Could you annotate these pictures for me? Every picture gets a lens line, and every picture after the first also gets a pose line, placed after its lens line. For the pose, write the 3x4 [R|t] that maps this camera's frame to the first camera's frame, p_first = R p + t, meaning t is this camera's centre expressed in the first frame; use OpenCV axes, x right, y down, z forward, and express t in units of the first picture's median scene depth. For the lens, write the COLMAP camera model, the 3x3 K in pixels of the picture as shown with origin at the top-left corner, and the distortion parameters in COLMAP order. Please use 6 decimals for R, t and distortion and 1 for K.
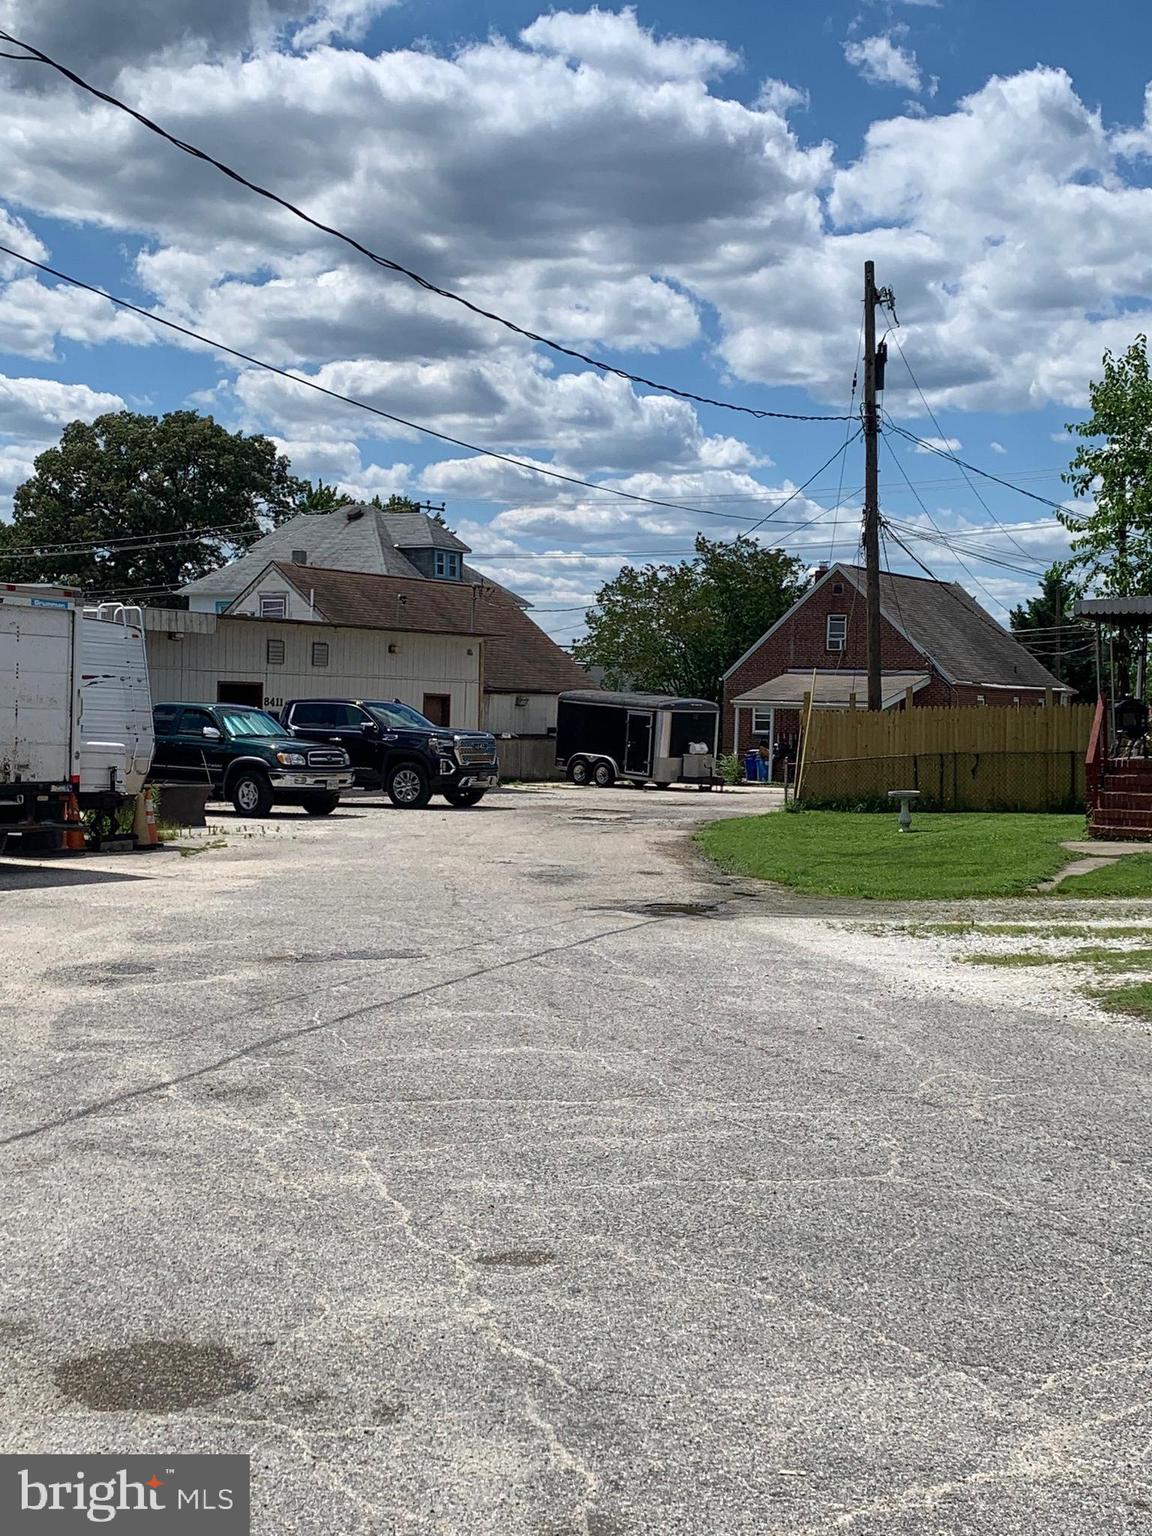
lens RADIAL K [[1993.6, 0, 571.4], [0, 1993.6, 744.3], [0, 0, 1]] dist [0.223978, -0.803435]
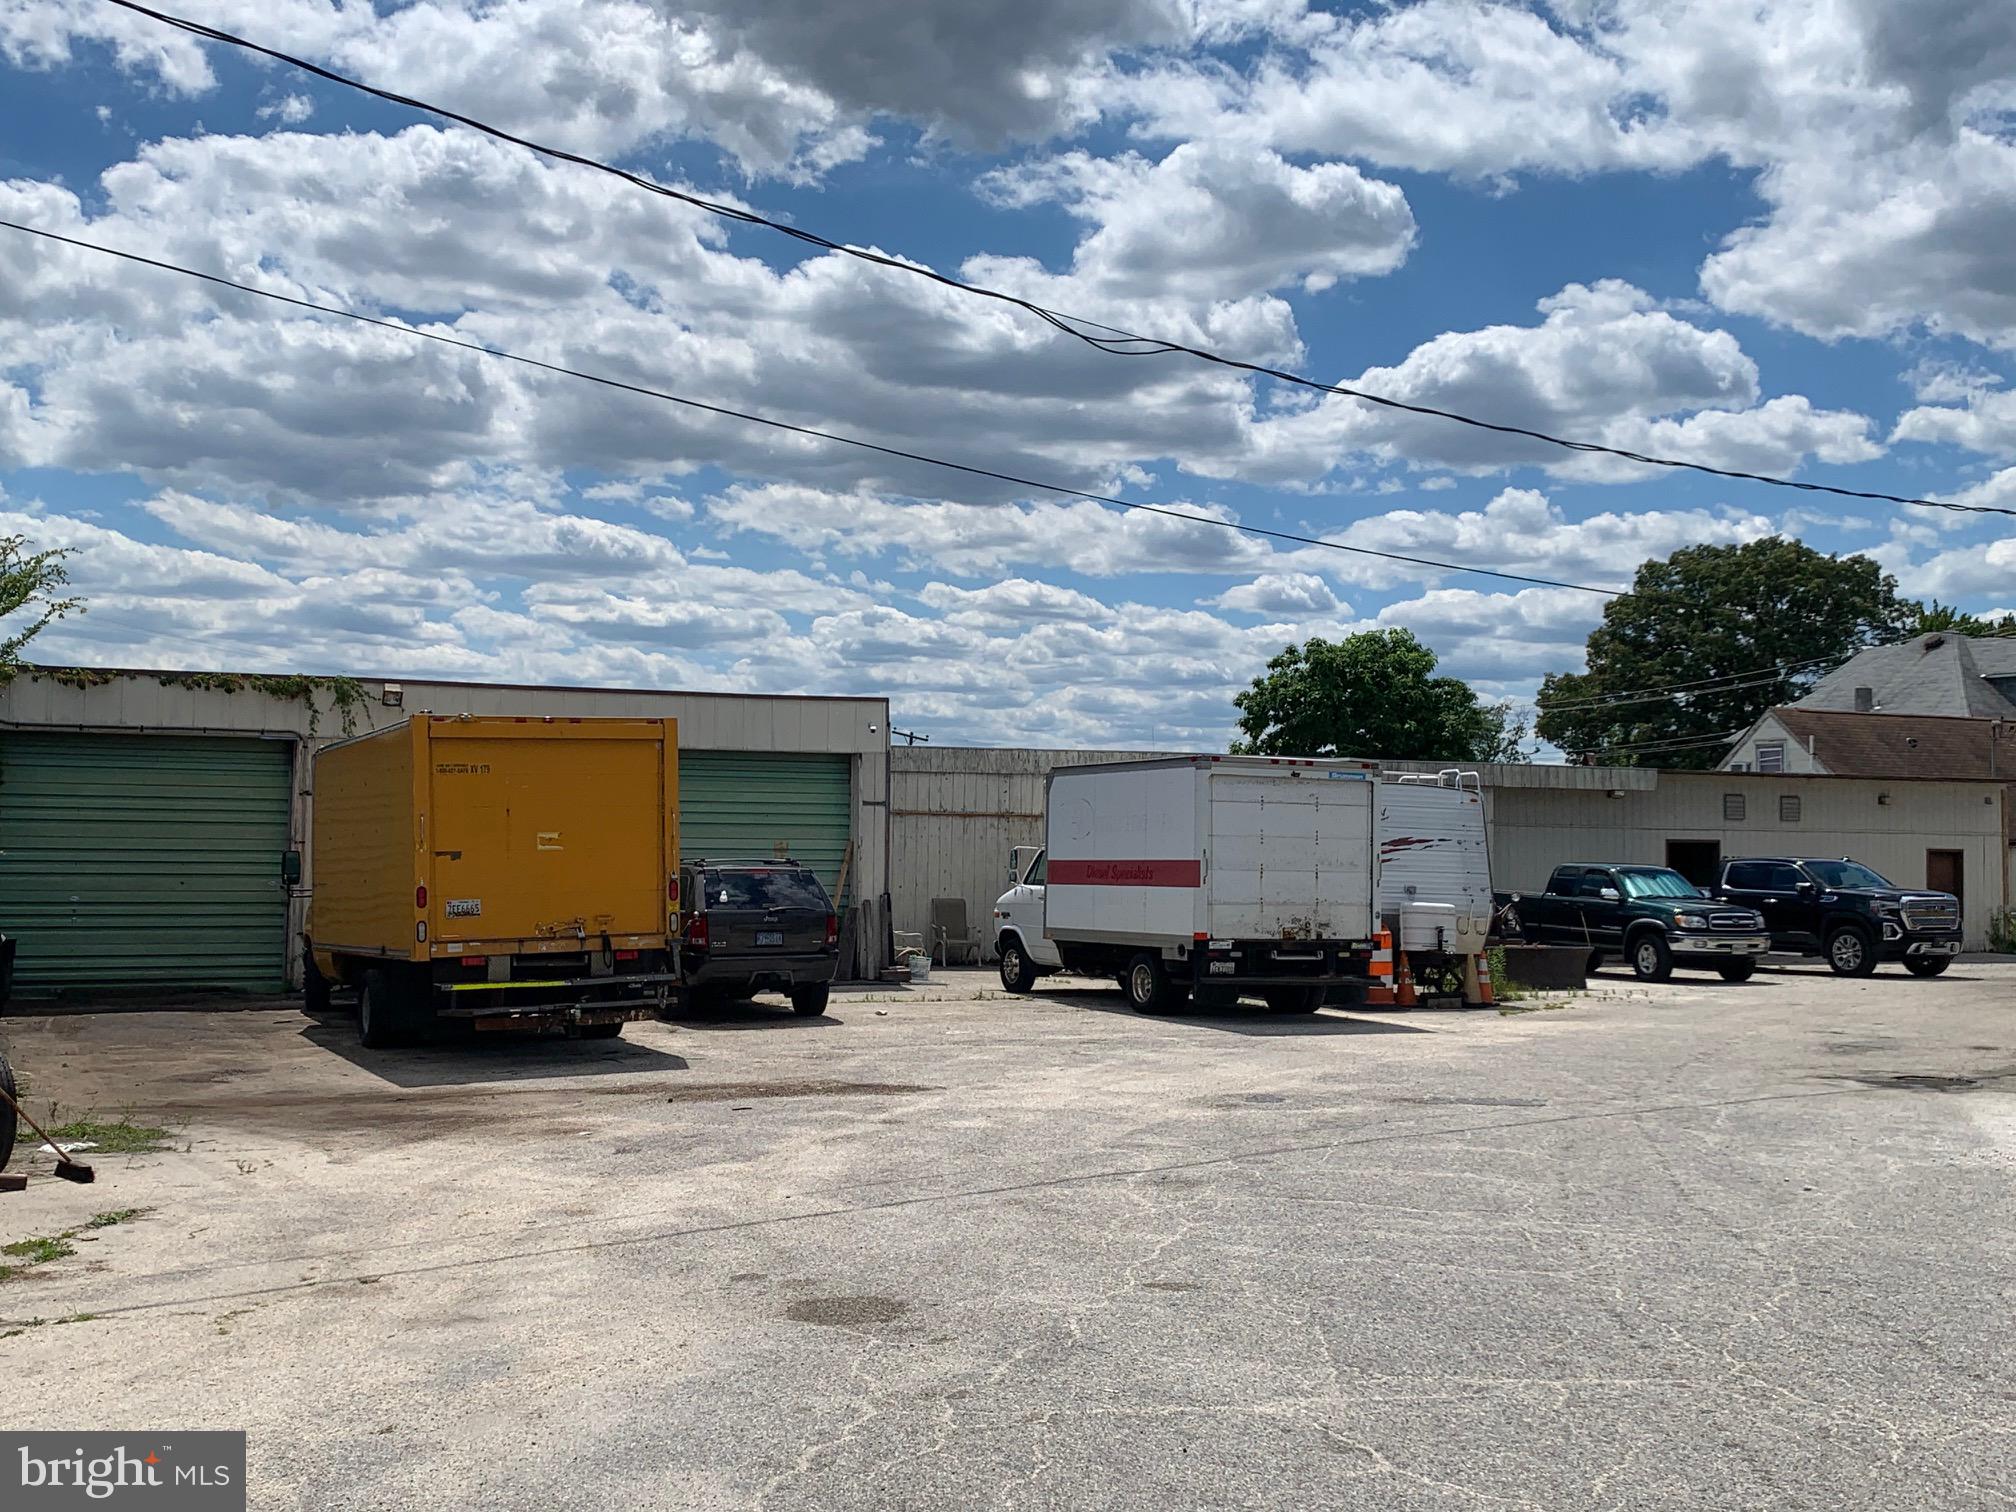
lens RADIAL K [[2150.3, 0, 1007.6], [0, 2150.3, 714.0], [0, 0, 1]] dist [0.121844, -0.371798]
pose [[0.855087, -0.044901, -0.516537, 0.110502], [-0.000758, 0.996134, -0.087846, -0.000086], [0.518484, 0.075508, 0.851747, -0.055848]]
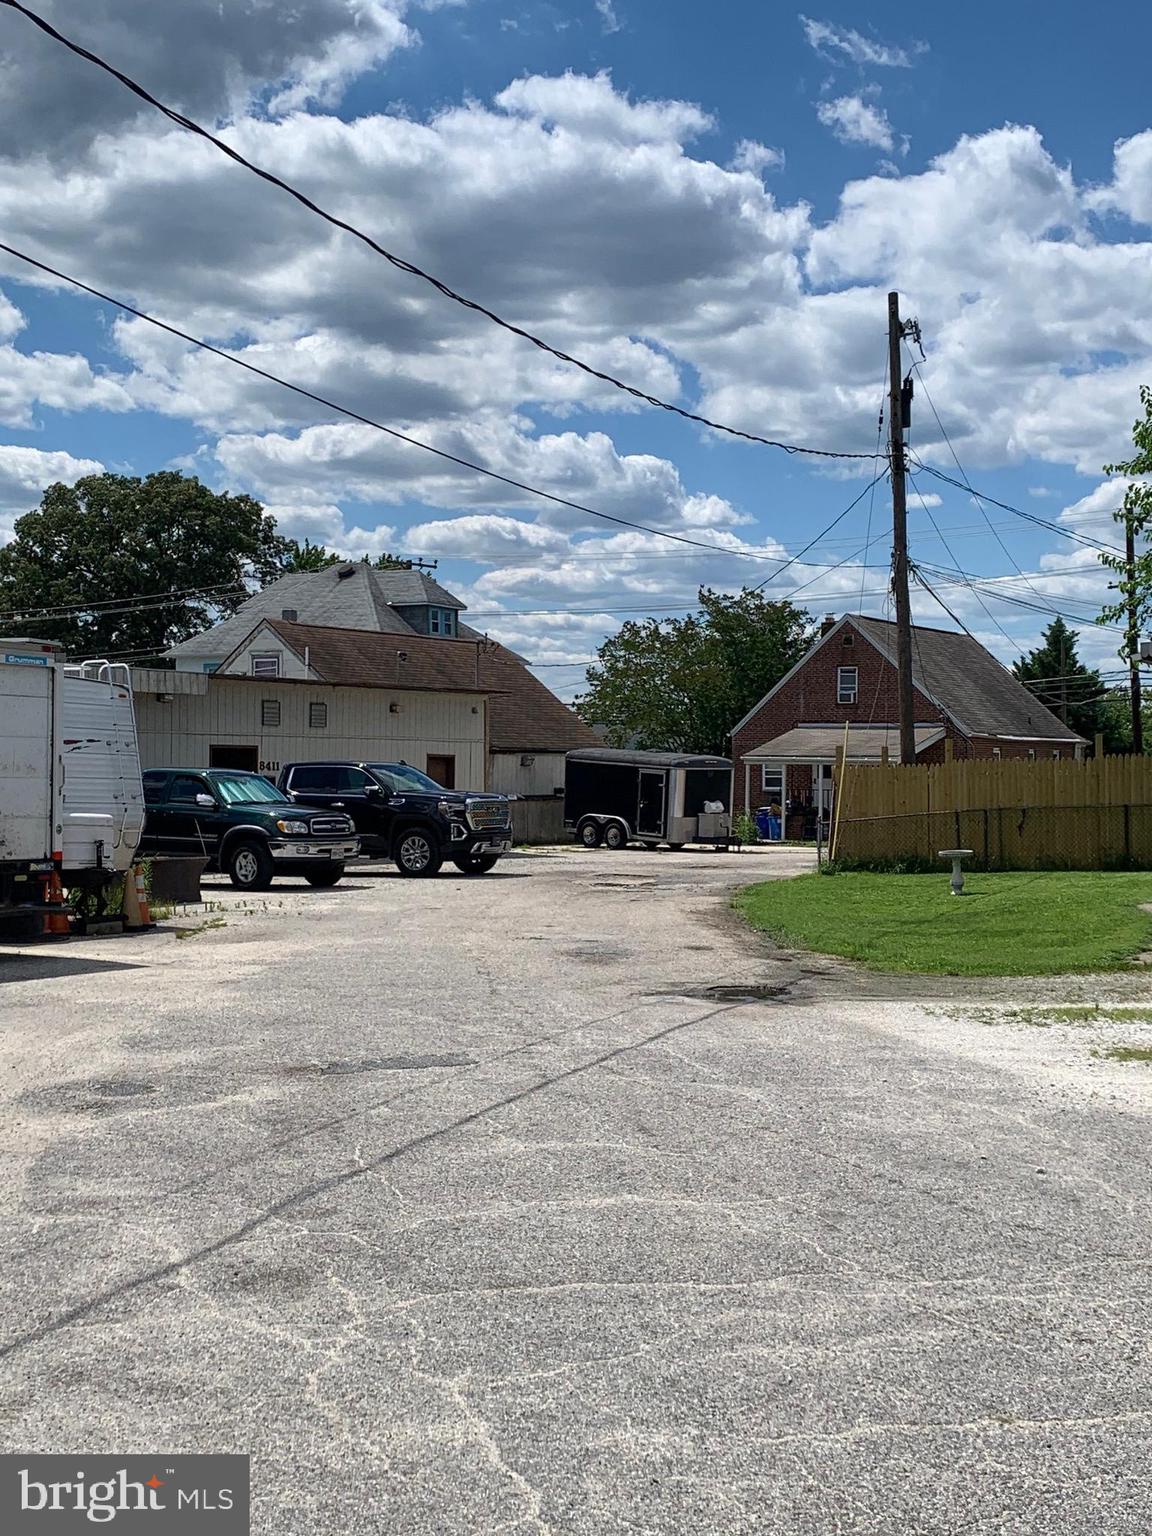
lens RADIAL K [[2011.4, 0, 608.4], [0, 2011.4, 769.5], [0, 0, 1]] dist [0.220484, -0.764606]
pose [[0.999620, -0.016344, 0.022185, -0.012696], [0.016718, 0.999719, -0.016791, -0.001022], [-0.021904, 0.017156, 0.999613, 0.054585]]
